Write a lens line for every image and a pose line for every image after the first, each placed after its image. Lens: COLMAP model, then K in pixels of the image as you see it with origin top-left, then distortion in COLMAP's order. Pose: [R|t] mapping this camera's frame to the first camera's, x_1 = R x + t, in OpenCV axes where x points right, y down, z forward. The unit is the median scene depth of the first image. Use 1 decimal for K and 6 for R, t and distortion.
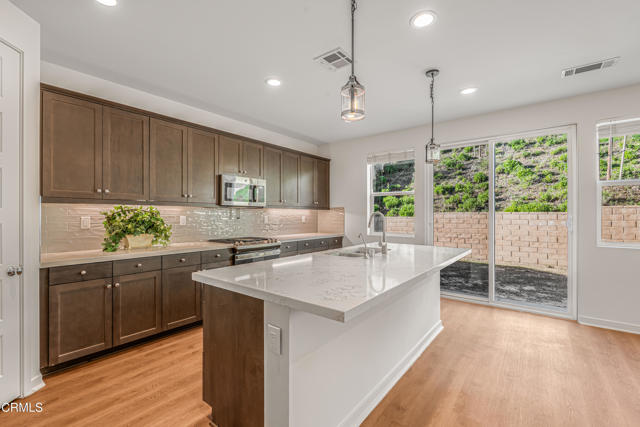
lens RADIAL K [[279.9, 0, 323.7], [0, 279.9, 213.2], [0, 0, 1]] dist [-0.001491, -0.001119]
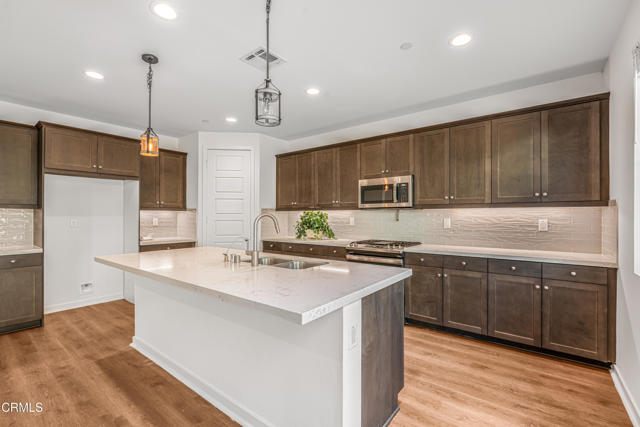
lens RADIAL K [[279.9, 0, 322.1], [0, 279.9, 214.2], [0, 0, 1]] dist [-0.001491, -0.001119]
pose [[0.010001, -0.003799, -0.999943, 0.768386], [0.010017, 0.999943, -0.003699, -0.001229], [0.999900, -0.009980, 0.010039, 0.894911]]
